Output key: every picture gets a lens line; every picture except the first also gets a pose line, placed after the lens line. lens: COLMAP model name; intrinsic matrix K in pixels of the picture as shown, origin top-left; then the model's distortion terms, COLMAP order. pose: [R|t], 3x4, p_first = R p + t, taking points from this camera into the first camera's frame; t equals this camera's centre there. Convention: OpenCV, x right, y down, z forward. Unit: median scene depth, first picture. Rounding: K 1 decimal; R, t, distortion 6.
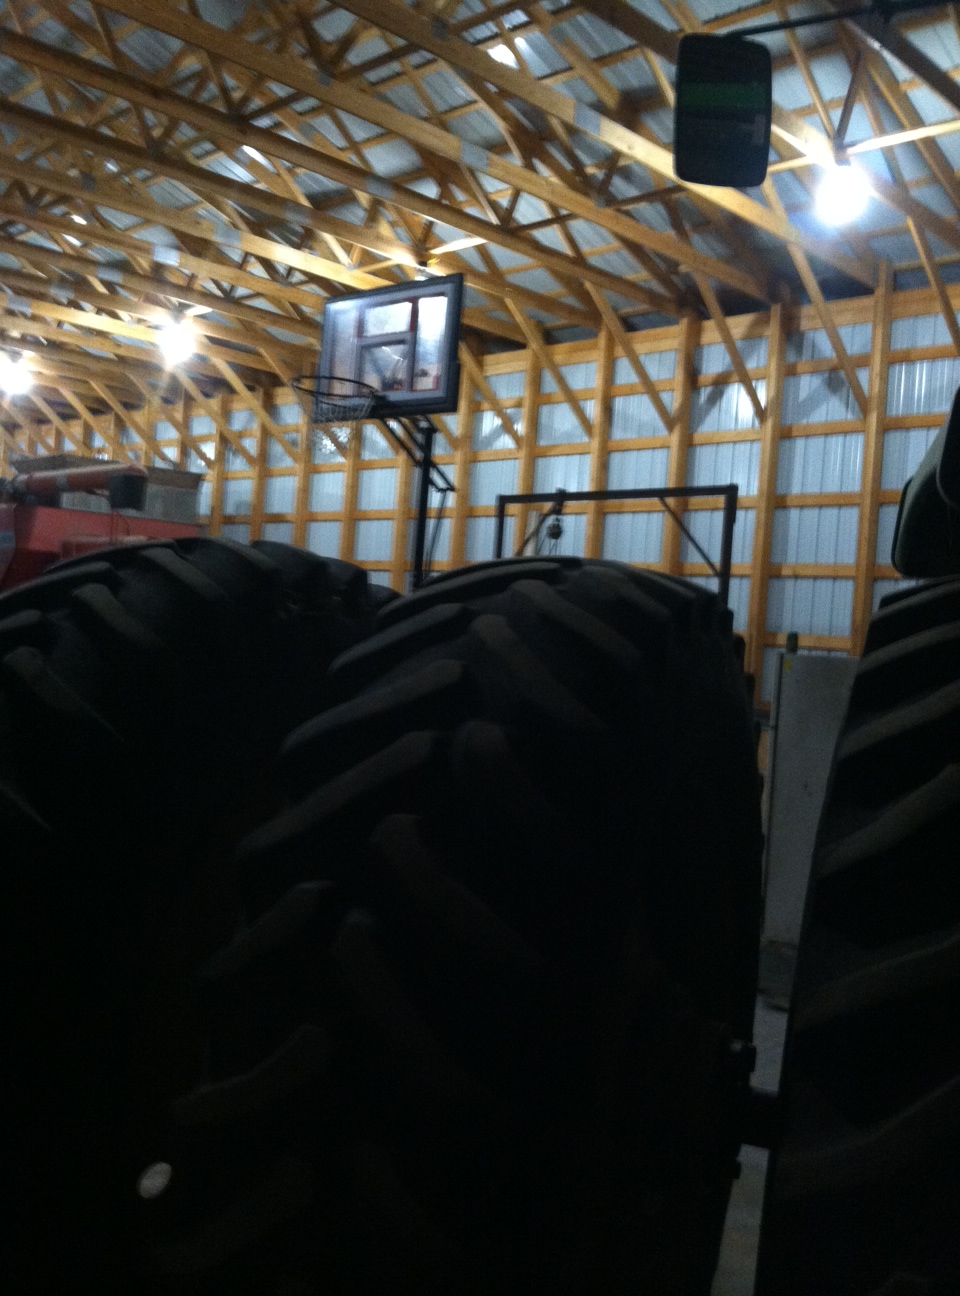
lens RADIAL K [[1235.1, 0, 485.1], [0, 1235.1, 658.0], [0, 0, 1]] dist [-0.078758, 0.000000]
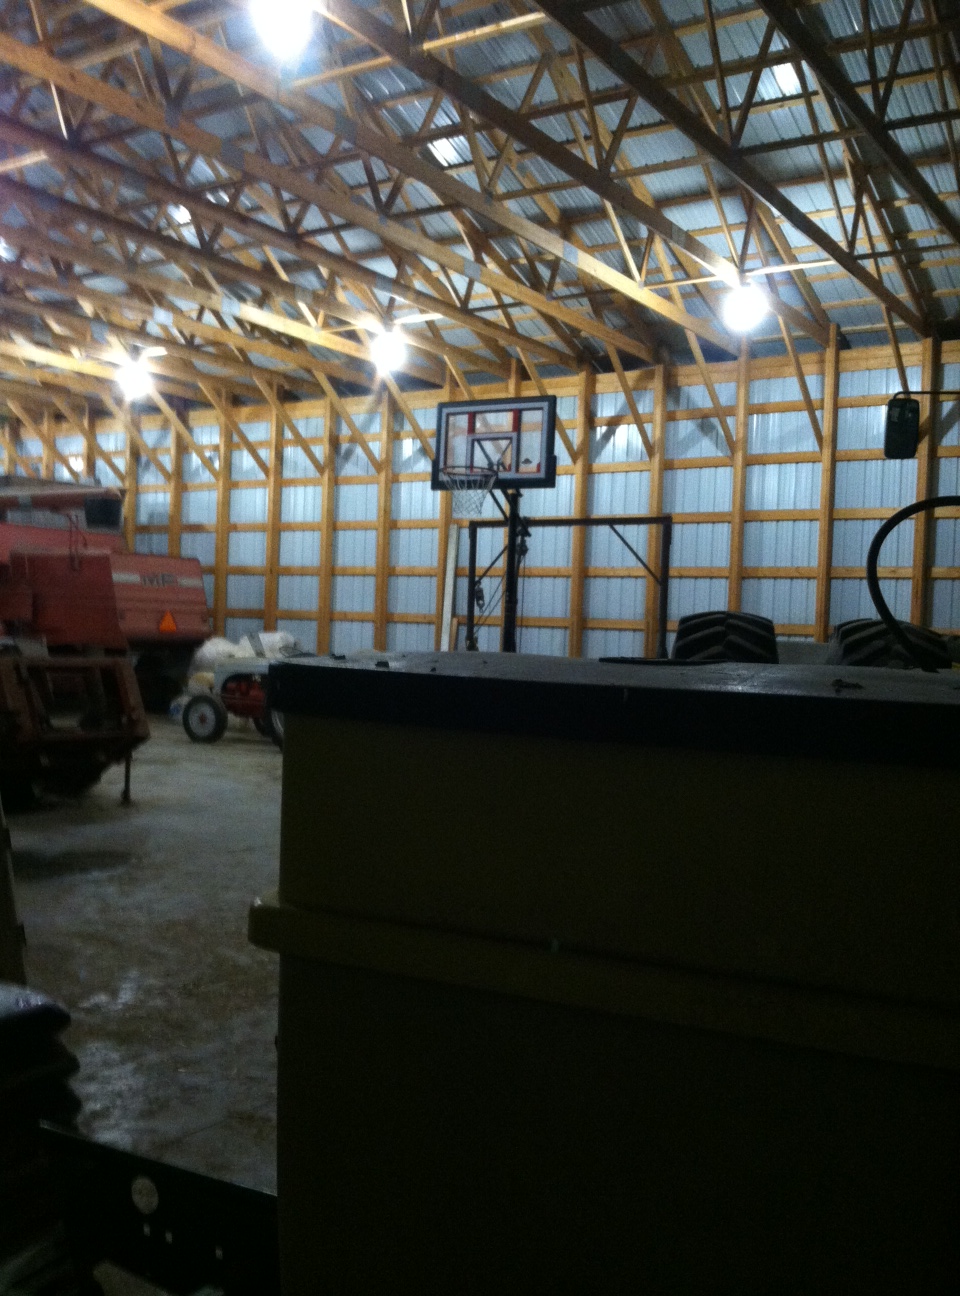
lens RADIAL K [[1235.1, 0, 479.2], [0, 1235.1, 638.1], [0, 0, 1]] dist [-0.078758, 0.000000]
pose [[0.982748, -0.029941, 0.182513, -0.192127], [0.030413, 0.999537, 0.000217, -0.008206], [-0.182435, 0.005337, 0.983203, -0.234080]]
